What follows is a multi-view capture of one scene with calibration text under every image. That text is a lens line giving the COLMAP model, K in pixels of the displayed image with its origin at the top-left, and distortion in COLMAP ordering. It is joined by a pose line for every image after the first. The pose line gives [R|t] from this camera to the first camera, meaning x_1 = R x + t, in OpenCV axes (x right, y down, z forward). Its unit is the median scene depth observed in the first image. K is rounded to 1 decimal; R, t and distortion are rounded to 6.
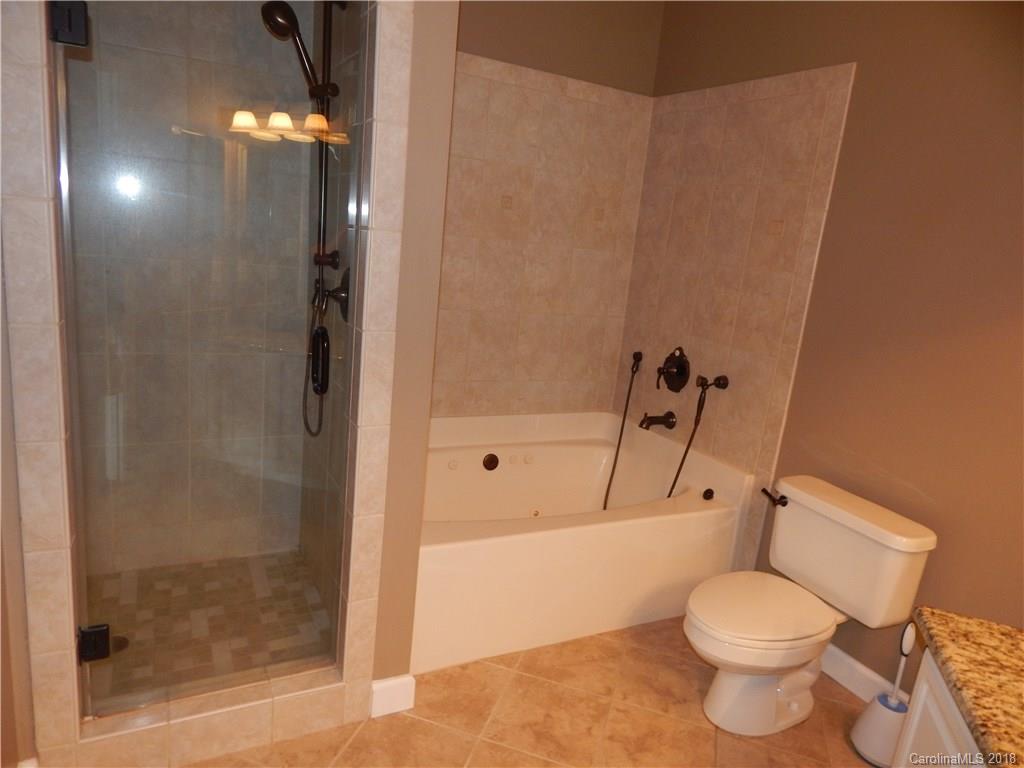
lens RADIAL K [[684.3, 0, 517.0], [0, 684.3, 383.7], [0, 0, 1]] dist [0.001150, -0.008383]
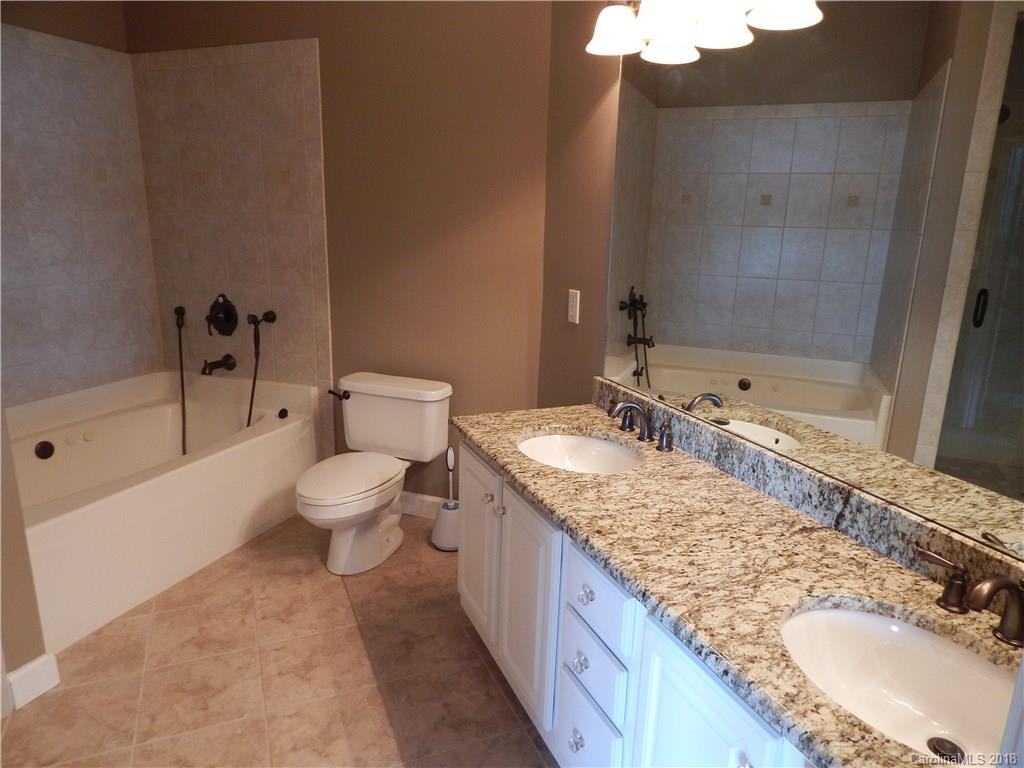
lens RADIAL K [[684.3, 0, 517.0], [0, 684.3, 383.7], [0, 0, 1]] dist [0.001150, -0.008383]
pose [[0.760296, -0.239649, 0.603753, -0.117453], [0.199537, 0.970682, 0.134022, 0.040228], [-0.618170, 0.018575, 0.785825, -0.171044]]
